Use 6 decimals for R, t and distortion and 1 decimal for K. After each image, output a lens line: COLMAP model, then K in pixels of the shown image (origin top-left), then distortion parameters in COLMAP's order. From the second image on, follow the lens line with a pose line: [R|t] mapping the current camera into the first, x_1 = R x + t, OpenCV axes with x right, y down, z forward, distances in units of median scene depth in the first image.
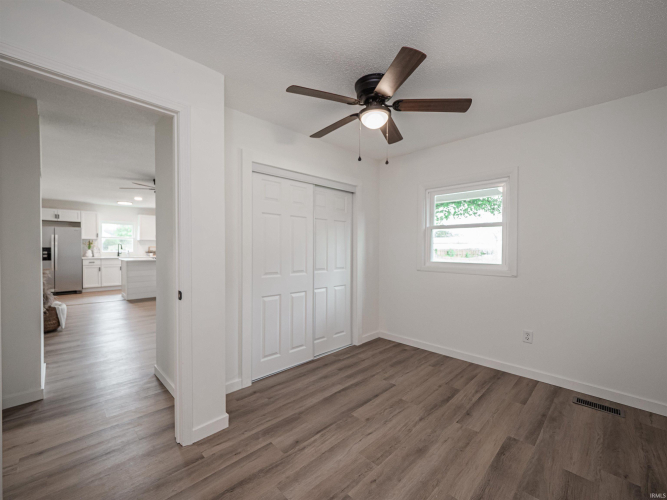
lens RADIAL K [[283.5, 0, 329.2], [0, 283.5, 250.4], [0, 0, 1]] dist [-0.003896, -0.002461]
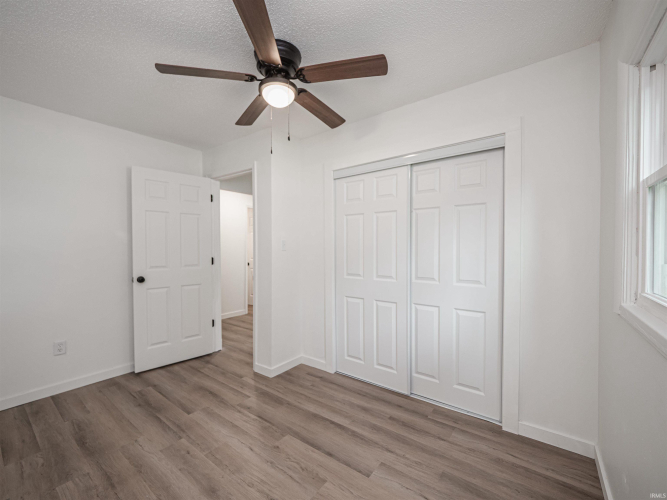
lens RADIAL K [[283.5, 0, 329.2], [0, 283.5, 251.4], [0, 0, 1]] dist [-0.003896, -0.002461]
pose [[0.142045, 0.008678, -0.989822, 0.817157], [-0.004453, 0.999957, 0.008128, -0.009057], [0.989850, 0.003253, 0.142077, 0.835742]]
